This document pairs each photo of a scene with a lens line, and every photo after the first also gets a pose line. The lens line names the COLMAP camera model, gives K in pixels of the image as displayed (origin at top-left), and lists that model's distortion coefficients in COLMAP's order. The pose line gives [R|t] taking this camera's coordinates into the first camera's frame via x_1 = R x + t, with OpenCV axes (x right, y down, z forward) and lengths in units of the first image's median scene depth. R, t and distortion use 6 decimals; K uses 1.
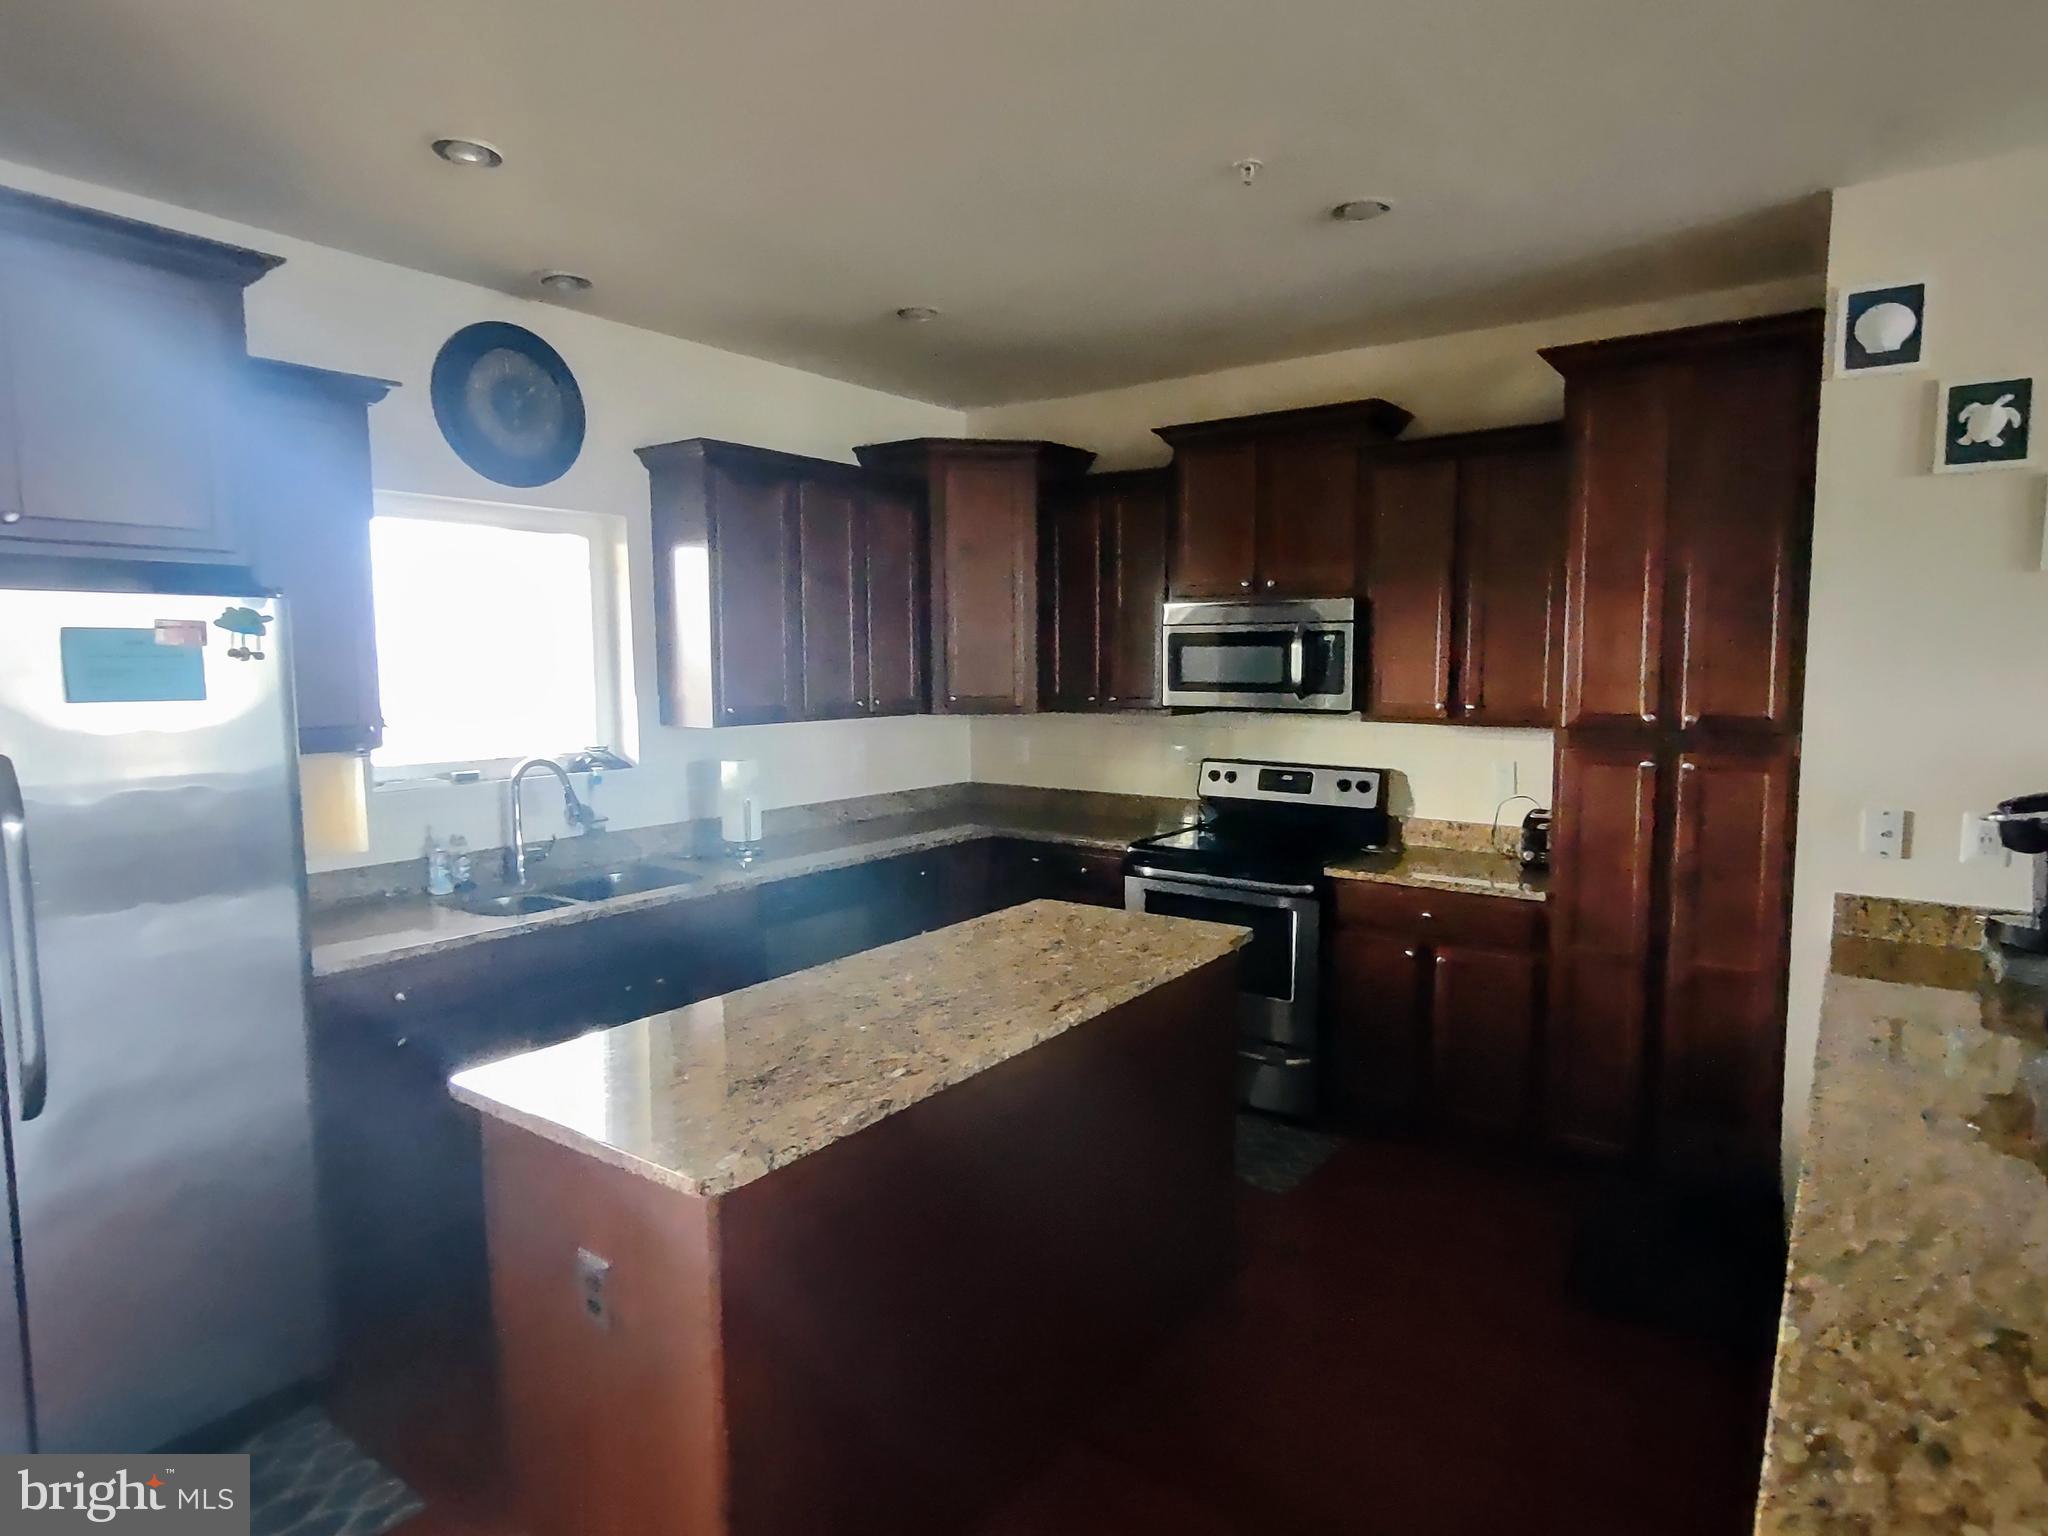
lens RADIAL K [[1113.6, 0, 1039.9], [0, 1113.6, 763.8], [0, 0, 1]] dist [-0.001943, 0.002506]
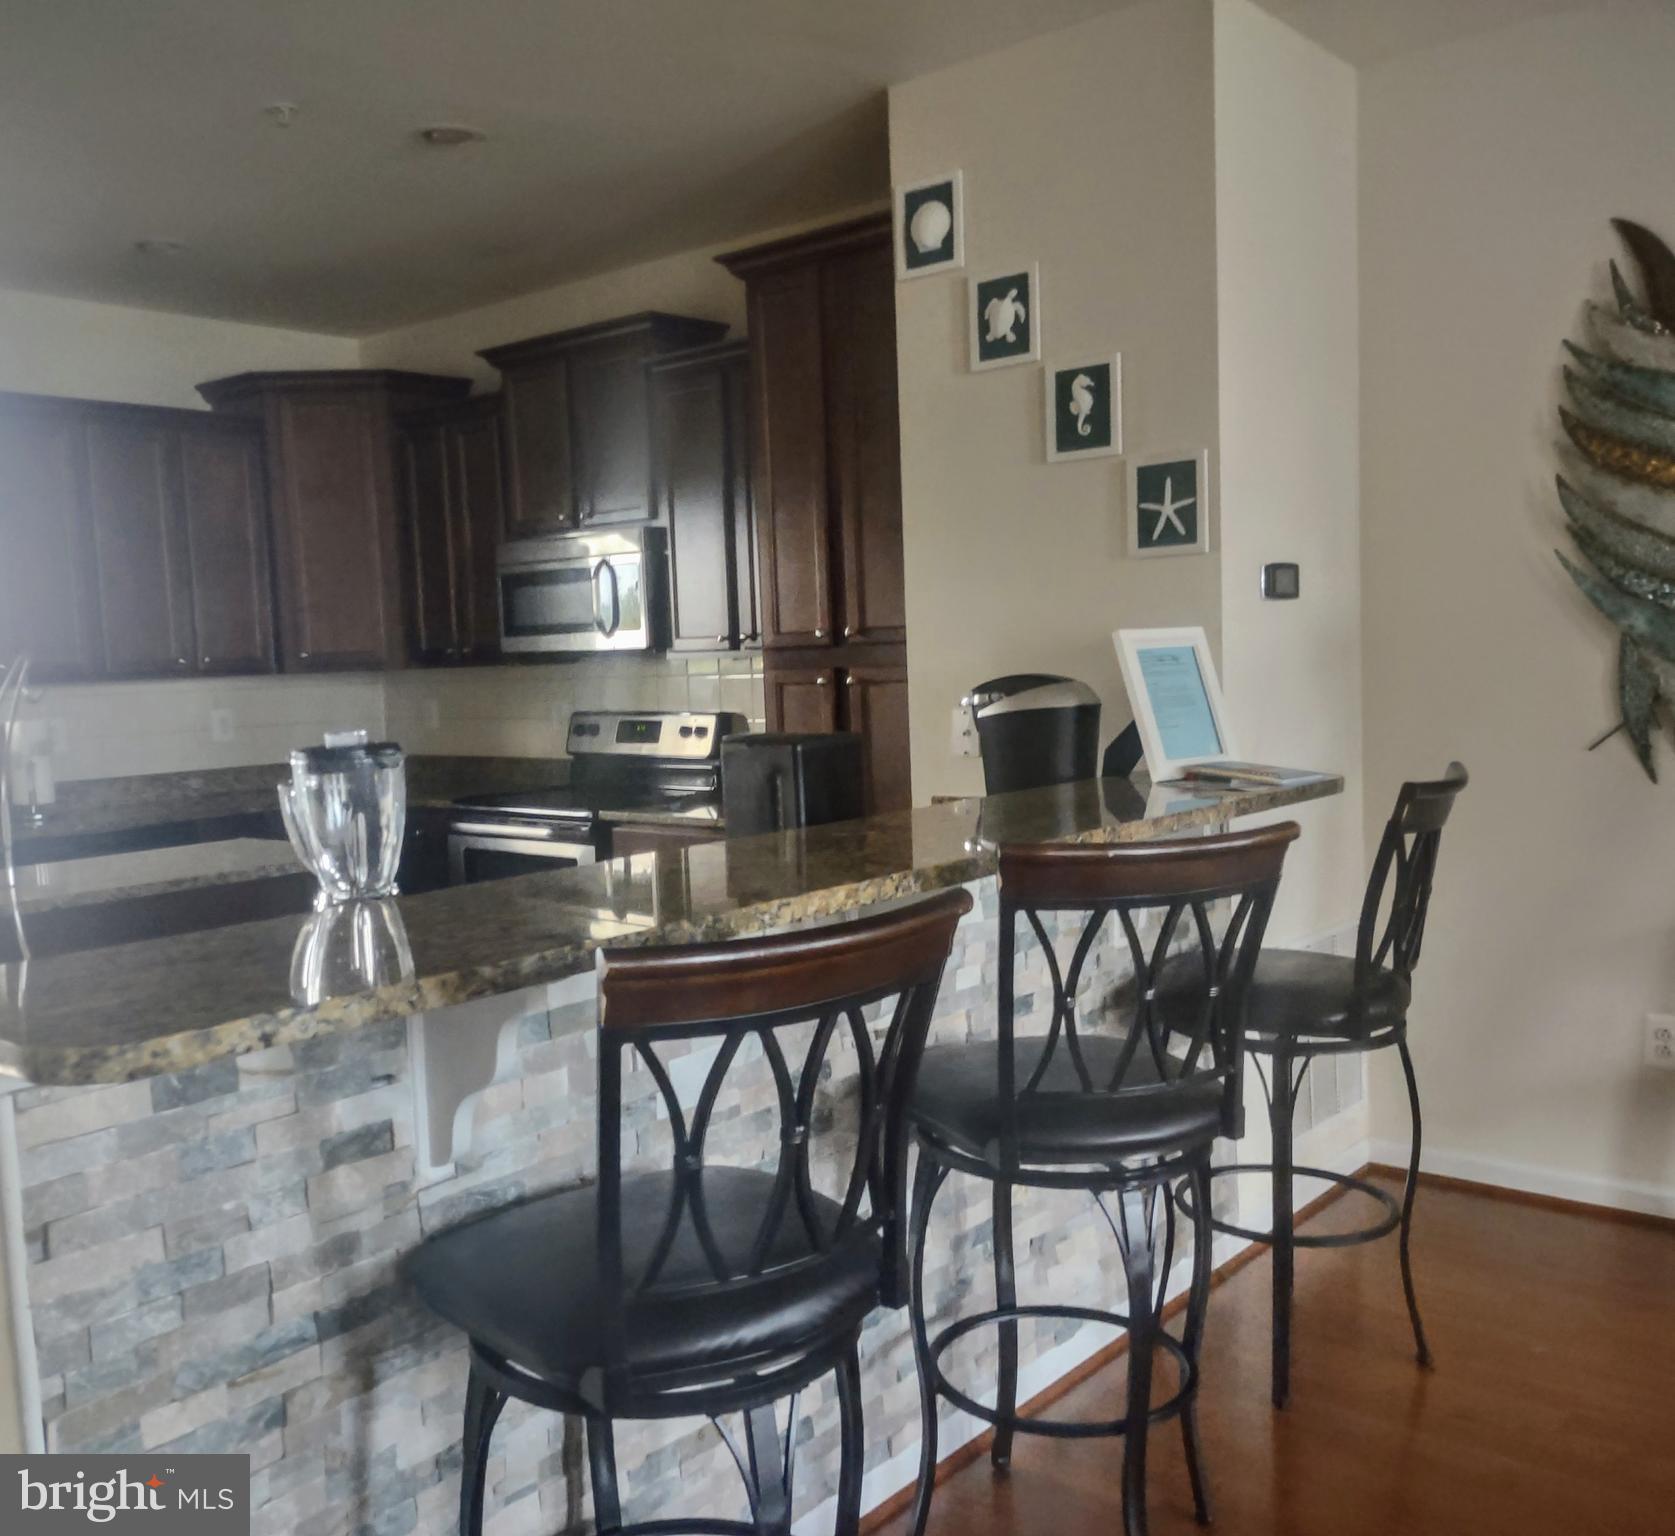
lens RADIAL K [[1514.8, 0, 832.0], [0, 1514.8, 805.0], [0, 0, 1]] dist [0.058690, -0.089619]
pose [[0.996944, -0.028217, -0.072852, 0.584698], [0.028648, 0.999578, 0.004867, 0.093326], [0.072684, -0.006939, 0.997331, -0.294888]]
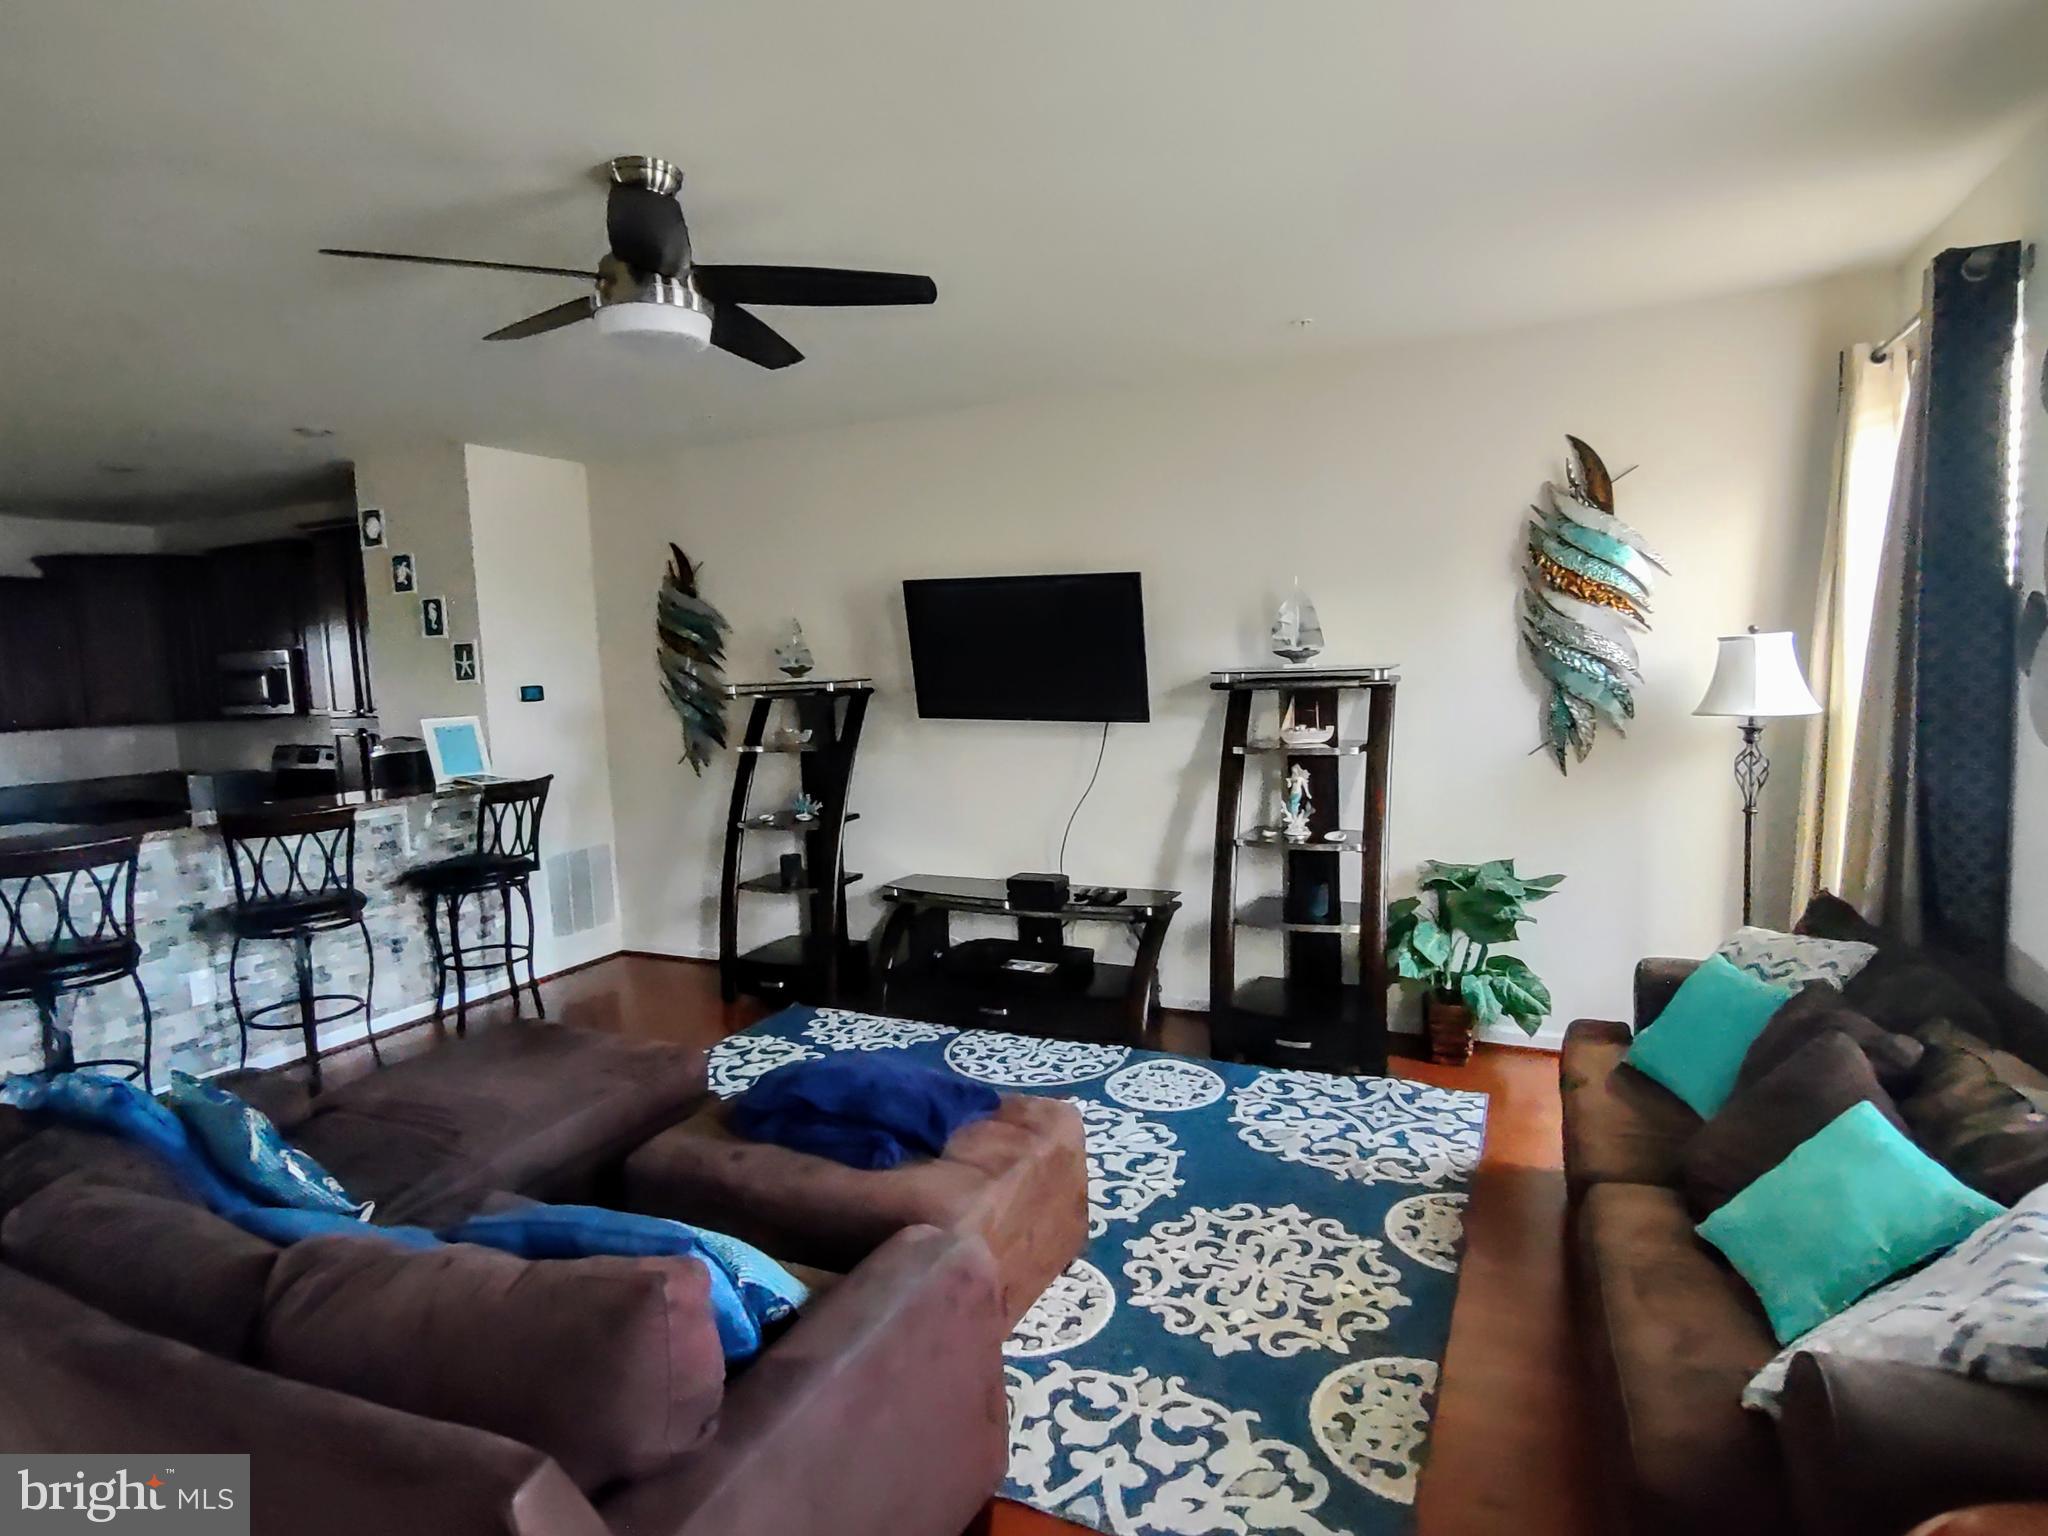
lens RADIAL K [[1110.8, 0, 1024.0], [0, 1110.8, 768.0], [0, 0, 1]] dist [-0.000285, -0.001320]
pose [[0.986005, -0.049681, 0.159139, 1.270305], [0.049986, 0.998748, 0.002086, 0.103787], [-0.159043, 0.005897, 0.987254, -1.033401]]
